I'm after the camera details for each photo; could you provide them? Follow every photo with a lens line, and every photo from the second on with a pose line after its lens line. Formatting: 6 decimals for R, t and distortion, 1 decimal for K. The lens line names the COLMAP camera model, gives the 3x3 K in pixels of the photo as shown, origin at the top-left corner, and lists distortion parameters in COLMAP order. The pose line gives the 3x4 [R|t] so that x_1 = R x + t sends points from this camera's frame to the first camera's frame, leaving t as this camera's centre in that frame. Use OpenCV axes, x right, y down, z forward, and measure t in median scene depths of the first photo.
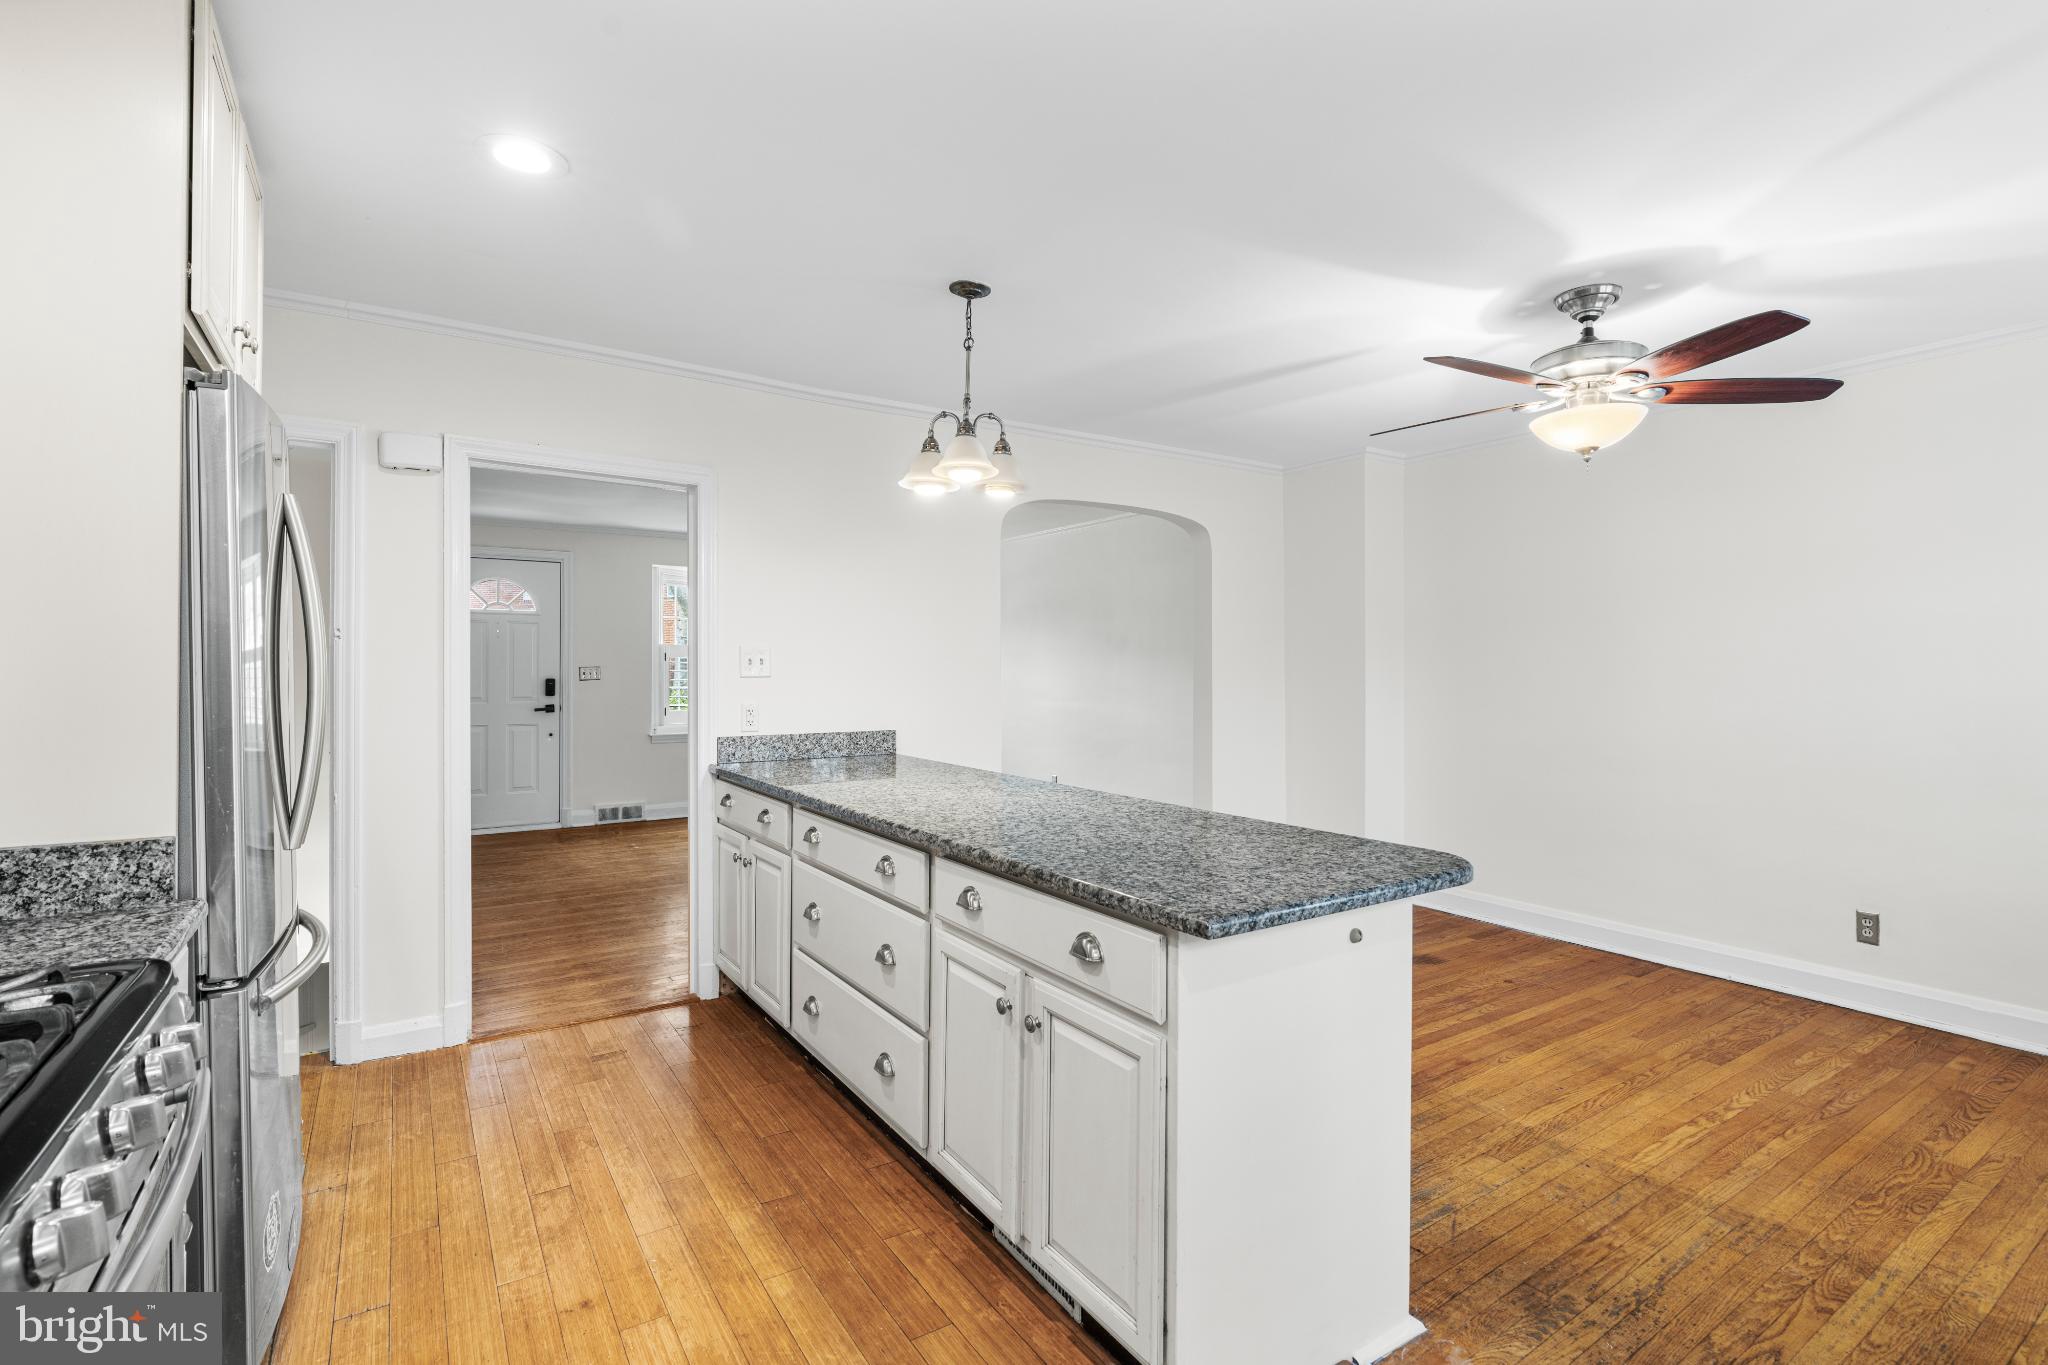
lens RADIAL K [[950.2, 0, 1031.0], [0, 950.2, 665.1], [0, 0, 1]] dist [-0.003854, -0.000028]
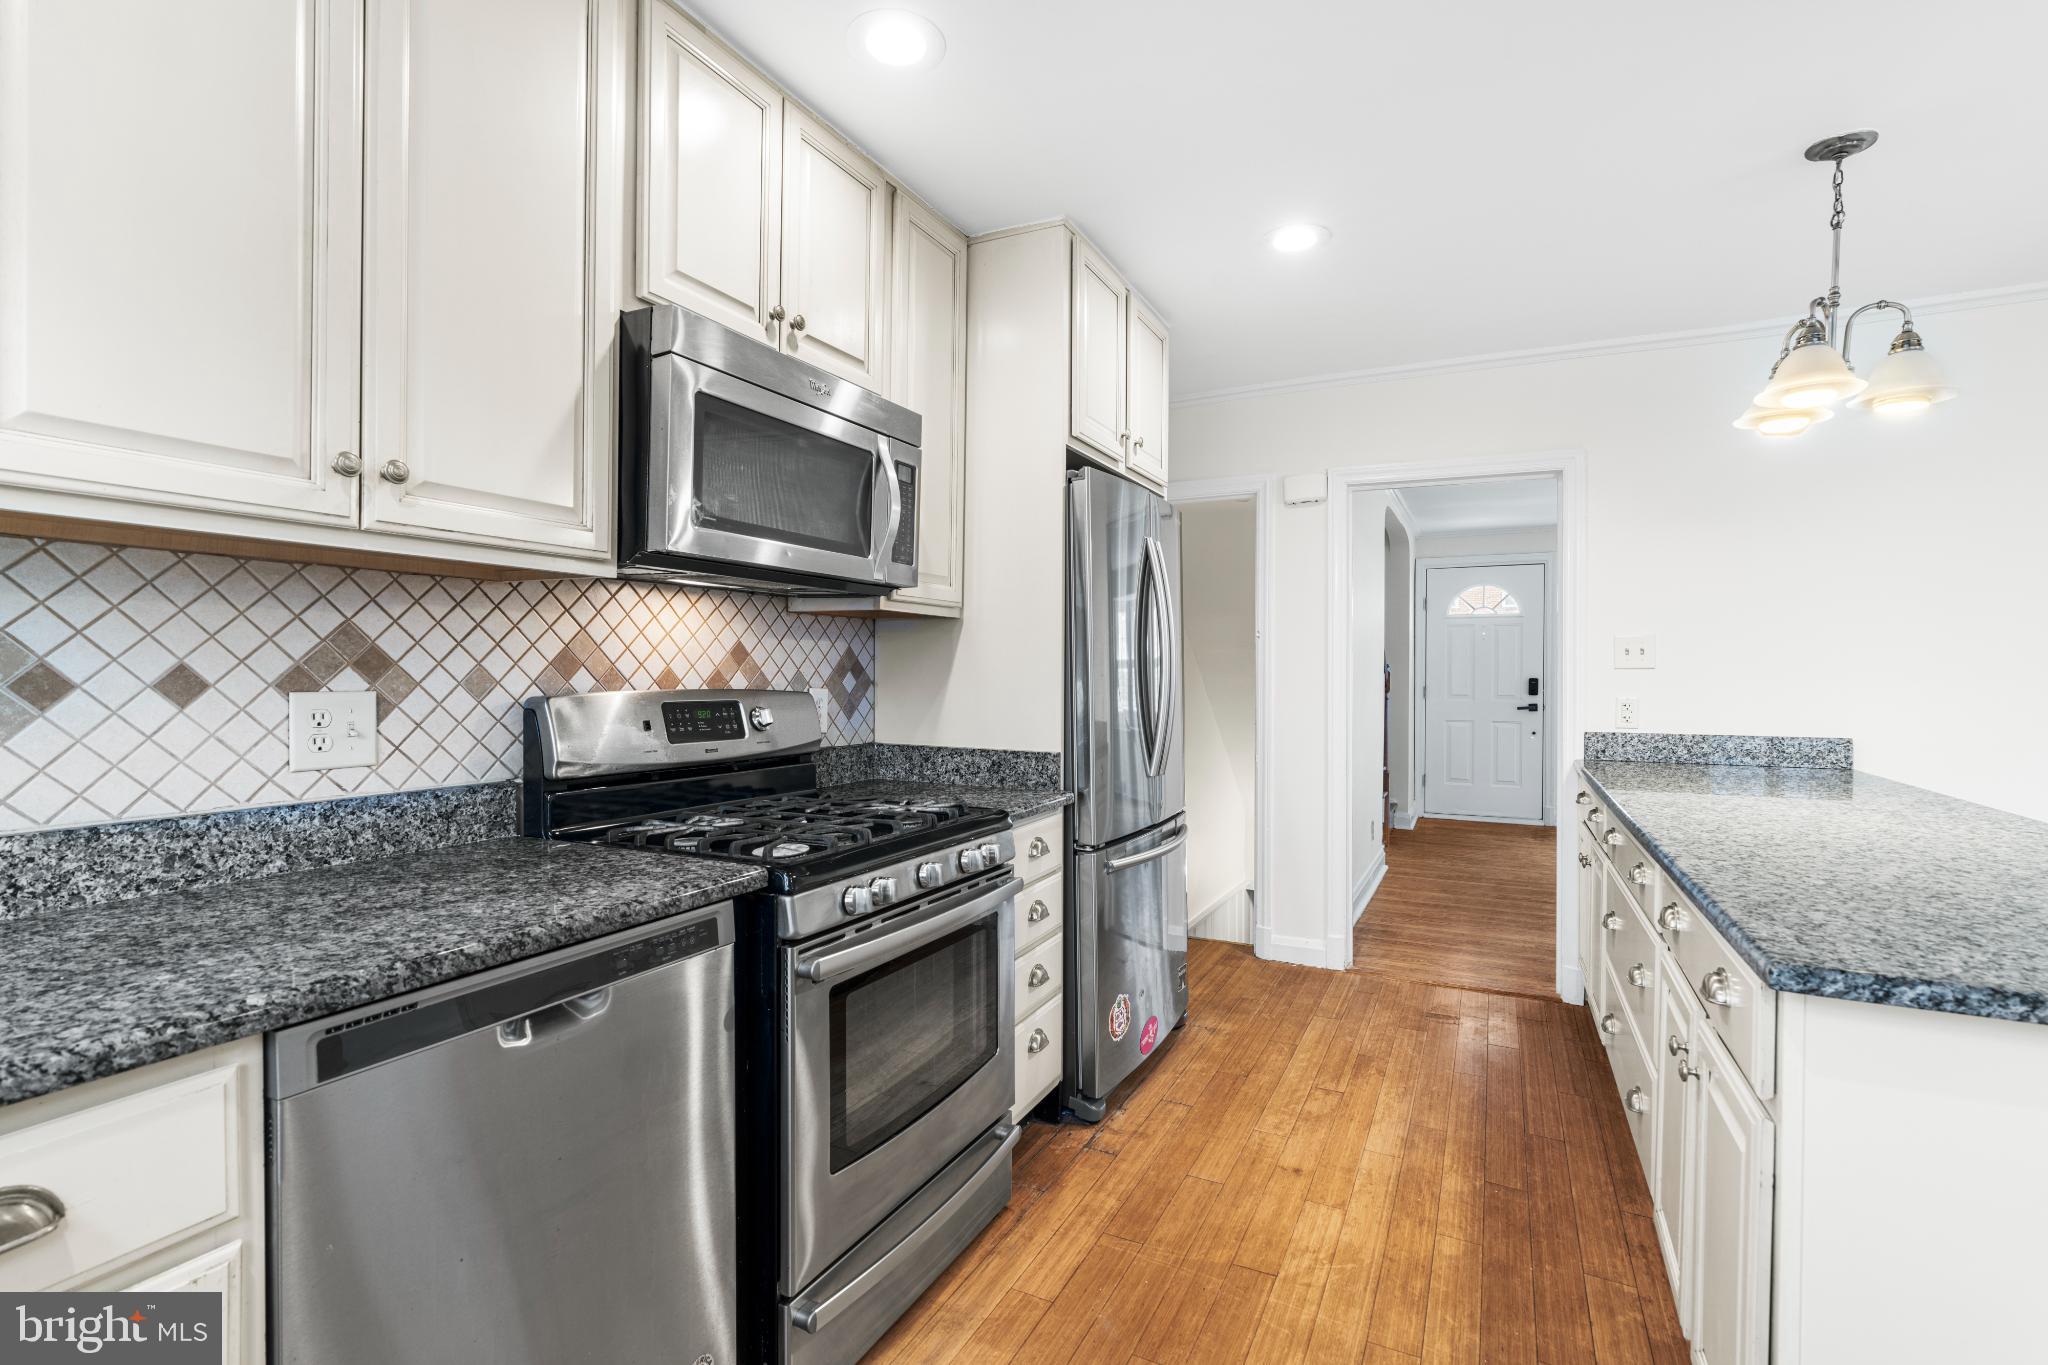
lens RADIAL K [[932.4, 0, 1017.9], [0, 932.4, 679.8], [0, 0, 1]] dist [-0.002179, 0.000037]
pose [[0.487256, 0.005122, -0.873244, 0.252373], [0.001774, 0.999975, 0.006855, 0.020385], [0.873257, -0.004889, 0.487235, 0.065116]]
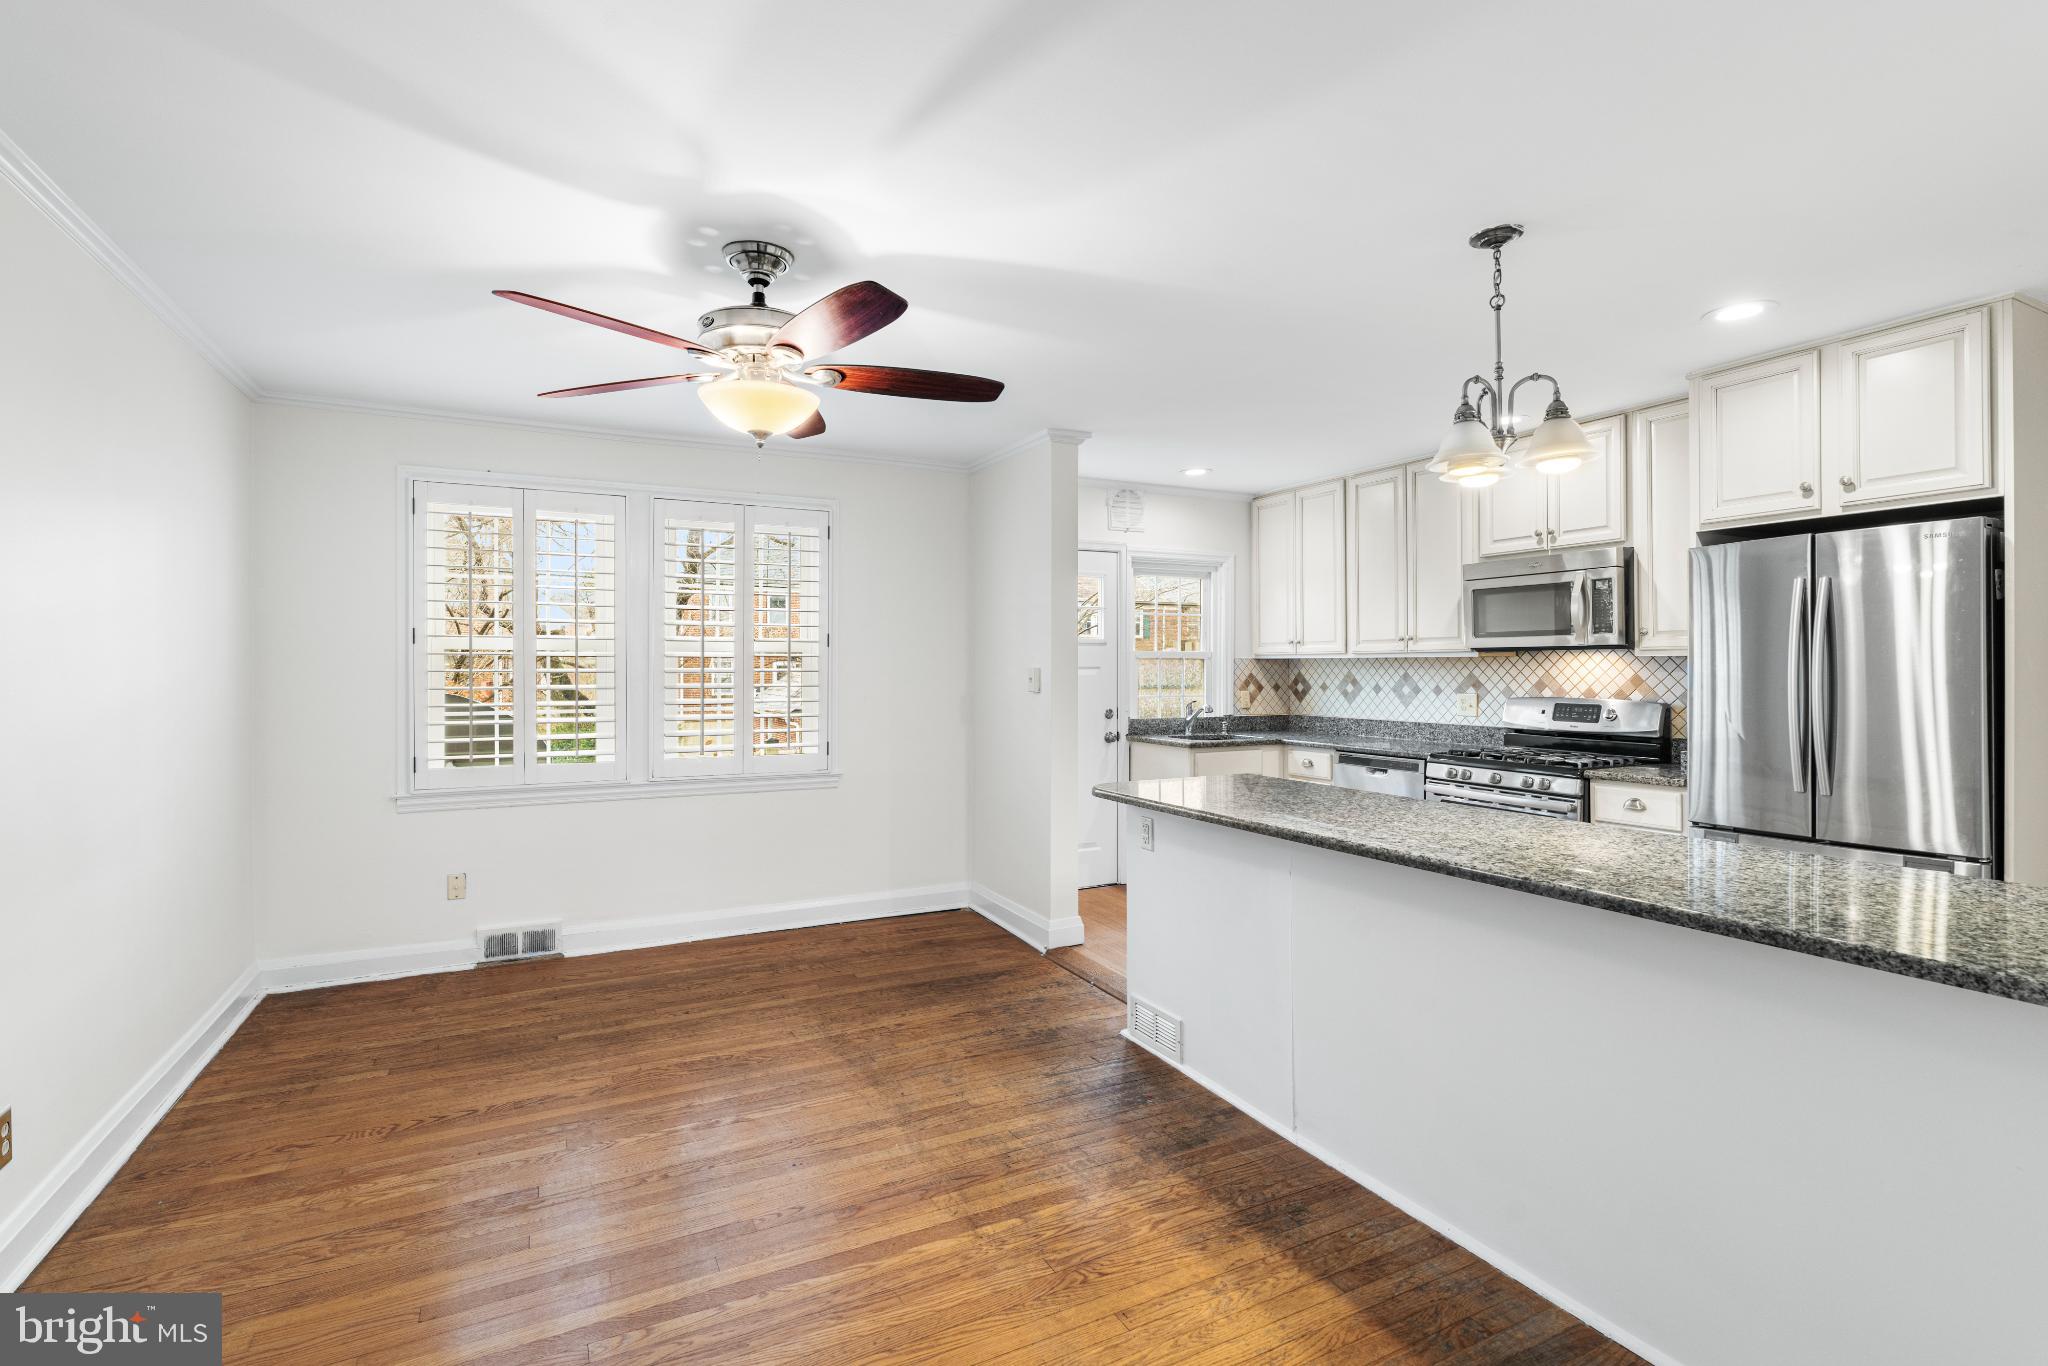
lens RADIAL K [[948.7, 0, 1015.6], [0, 948.7, 663.6], [0, 0, 1]] dist [-0.002986, -0.000122]
pose [[-0.992503, -0.000881, 0.122218, 0.243074], [-0.001872, 0.999966, -0.007992, -0.009524], [-0.122207, -0.008161, -0.992471, 1.793197]]
